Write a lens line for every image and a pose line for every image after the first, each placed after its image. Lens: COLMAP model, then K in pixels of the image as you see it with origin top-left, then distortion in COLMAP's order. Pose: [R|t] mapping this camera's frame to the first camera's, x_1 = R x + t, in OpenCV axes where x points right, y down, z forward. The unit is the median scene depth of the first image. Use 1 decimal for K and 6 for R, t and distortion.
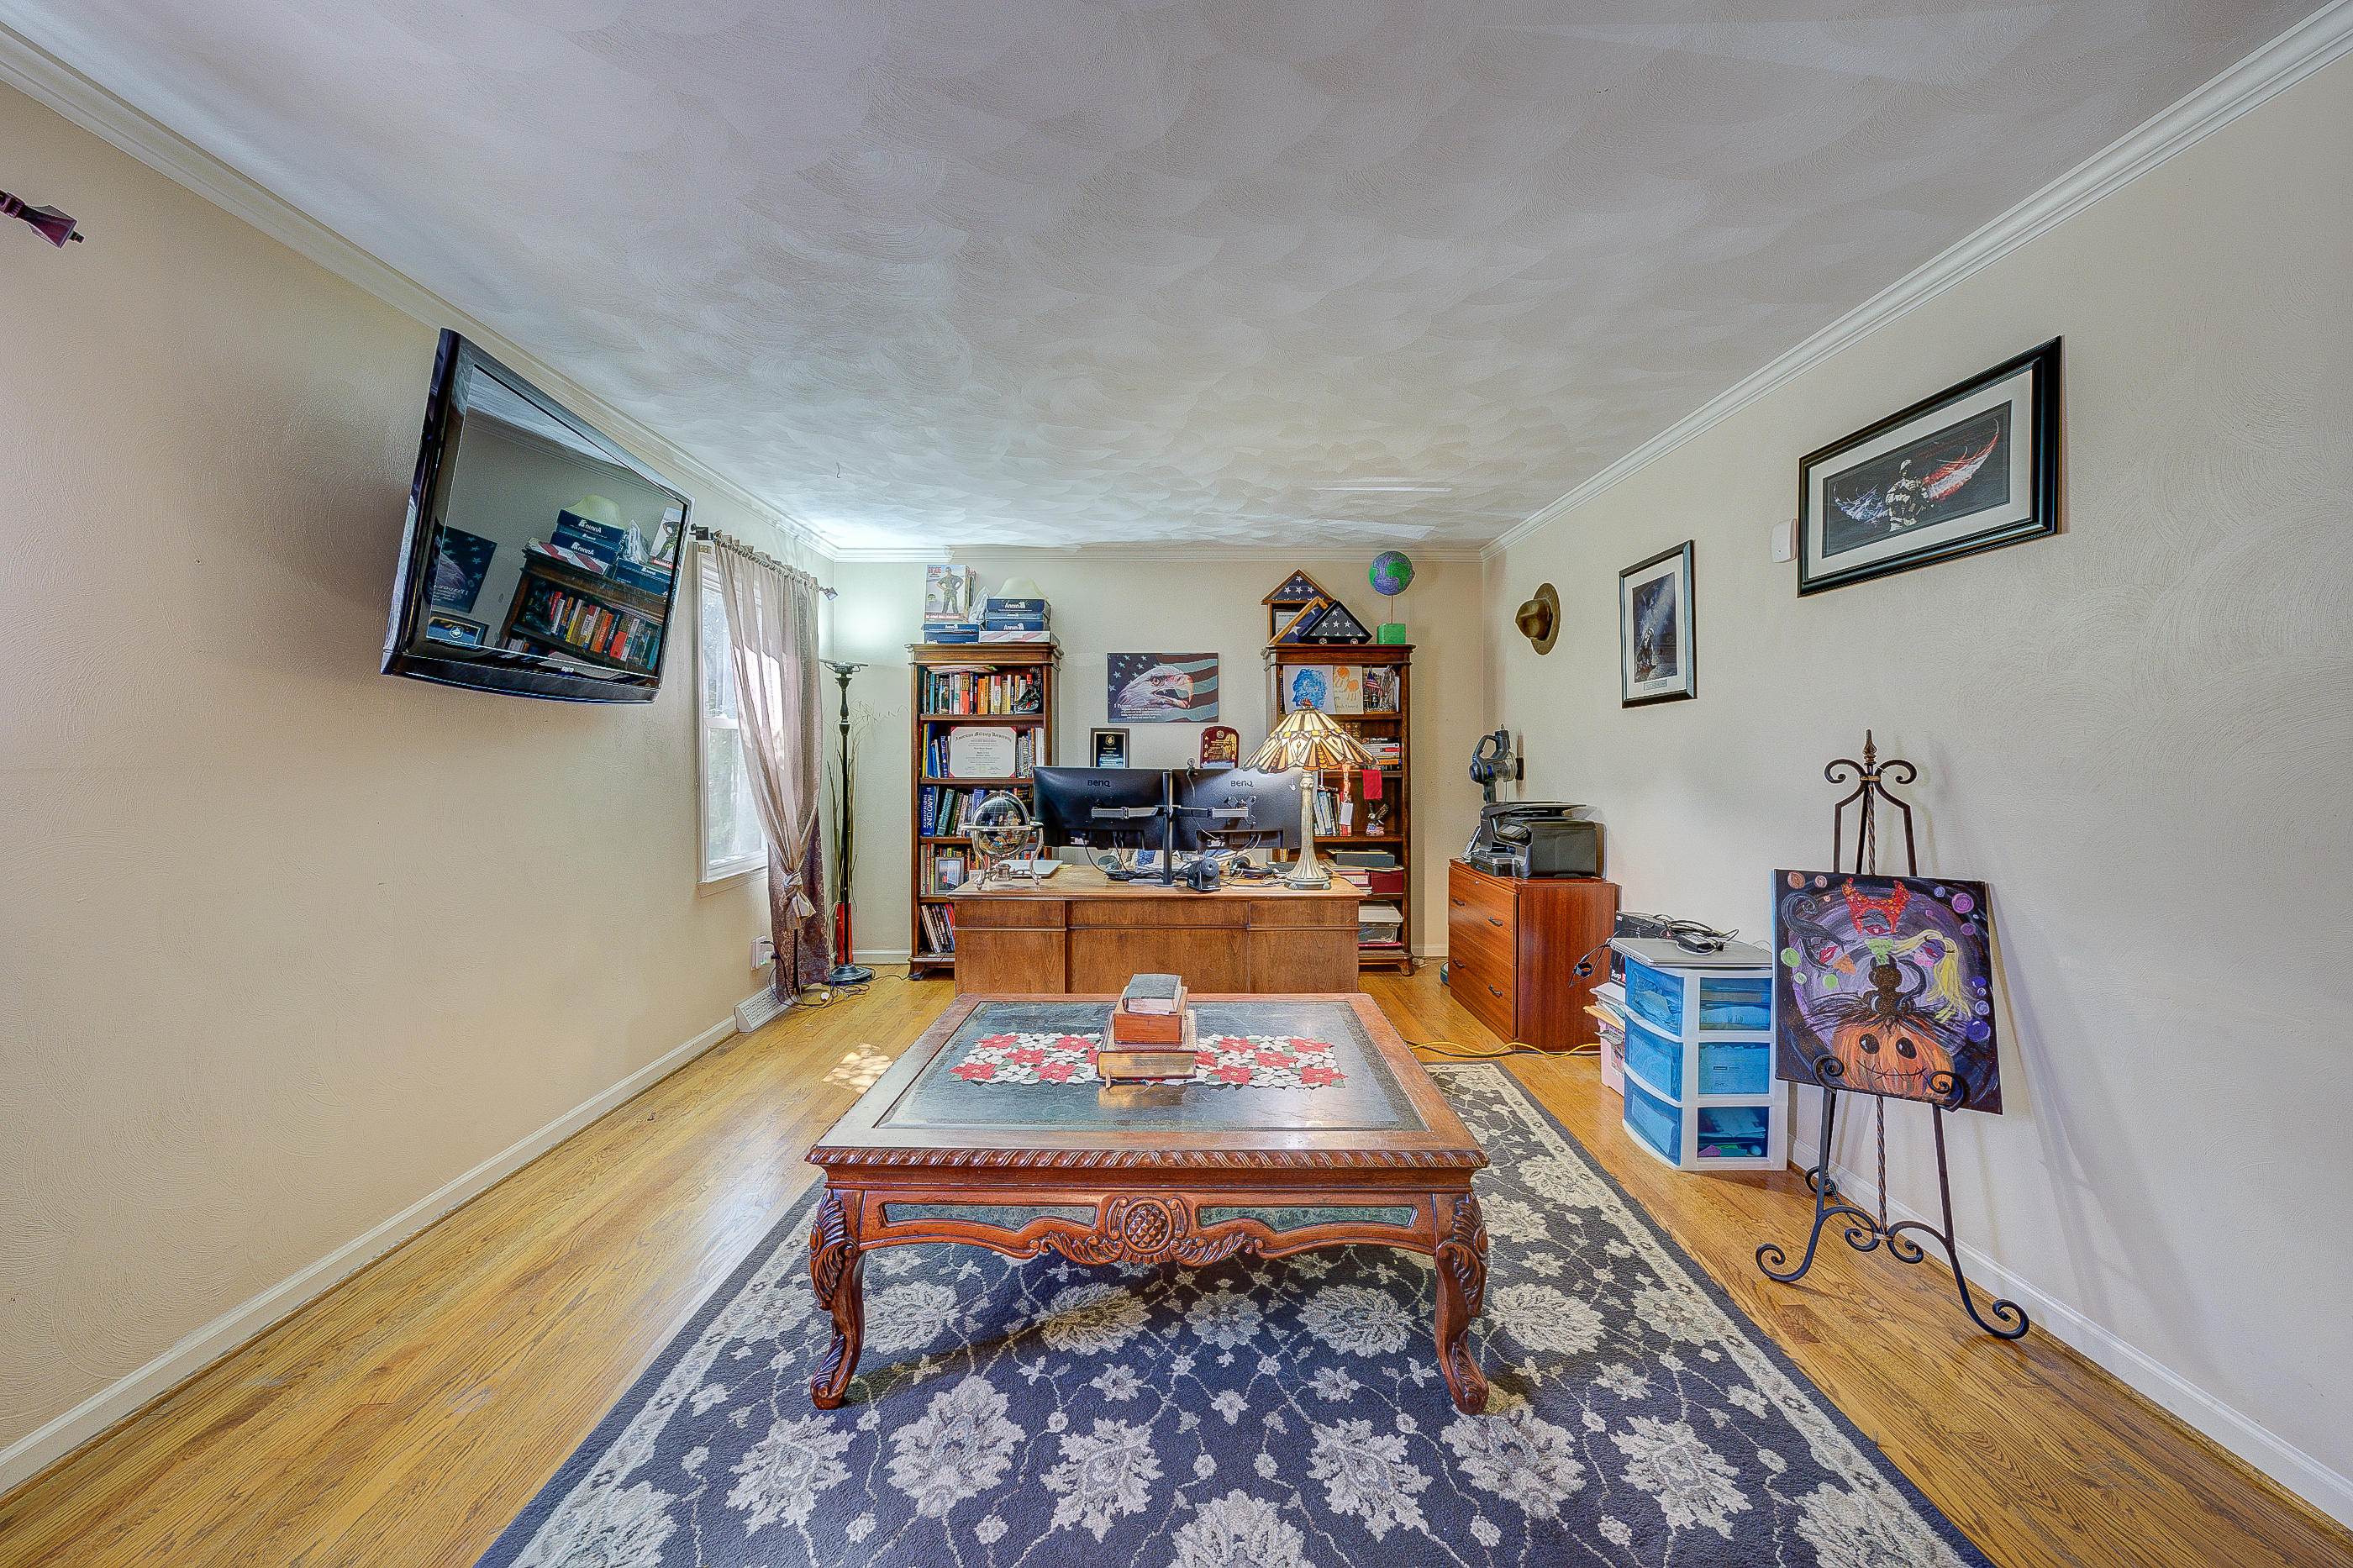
lens RADIAL K [[817.0, 0, 1181.7], [0, 817.0, 763.0], [0, 0, 1]] dist [-0.025068, 0.002950]
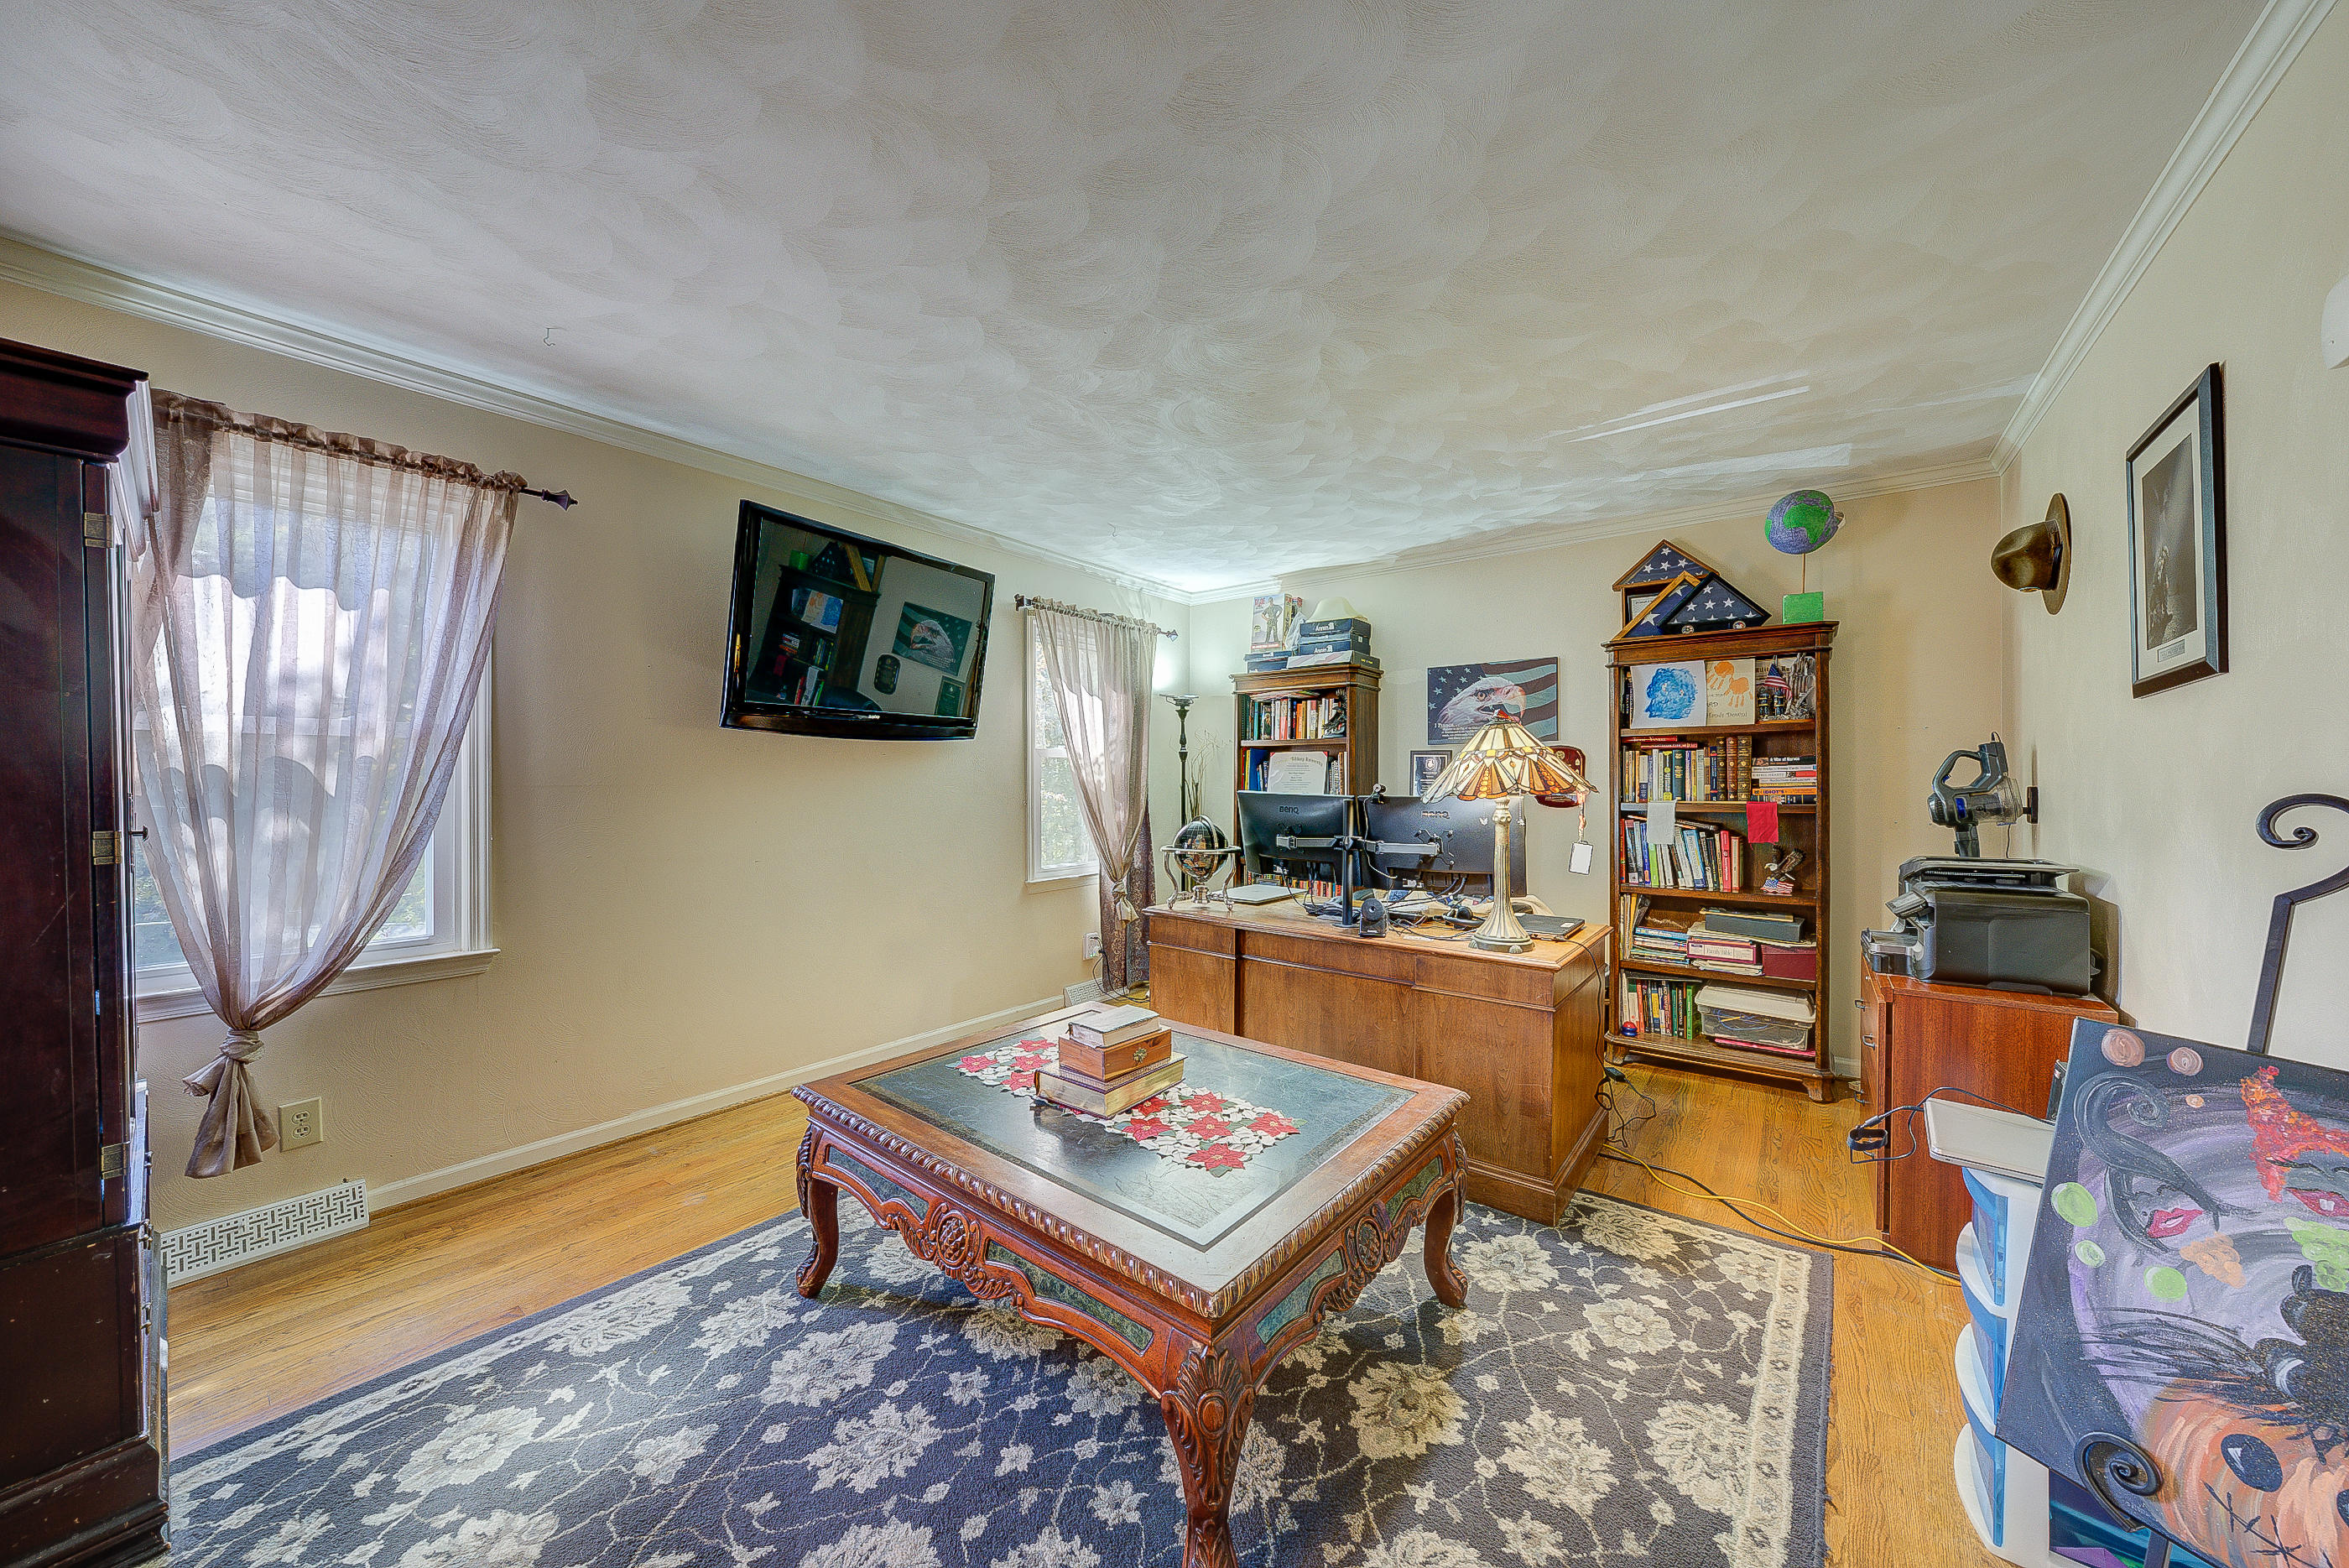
lens RADIAL K [[815.6, 0, 1174.6], [0, 815.6, 780.7], [0, 0, 1]] dist [-0.025068, 0.002950]
pose [[0.777383, 0.003521, -0.629017, 0.381492], [-0.008629, 0.999950, -0.005066, -0.003206], [0.628968, 0.009366, 0.777375, 0.175227]]
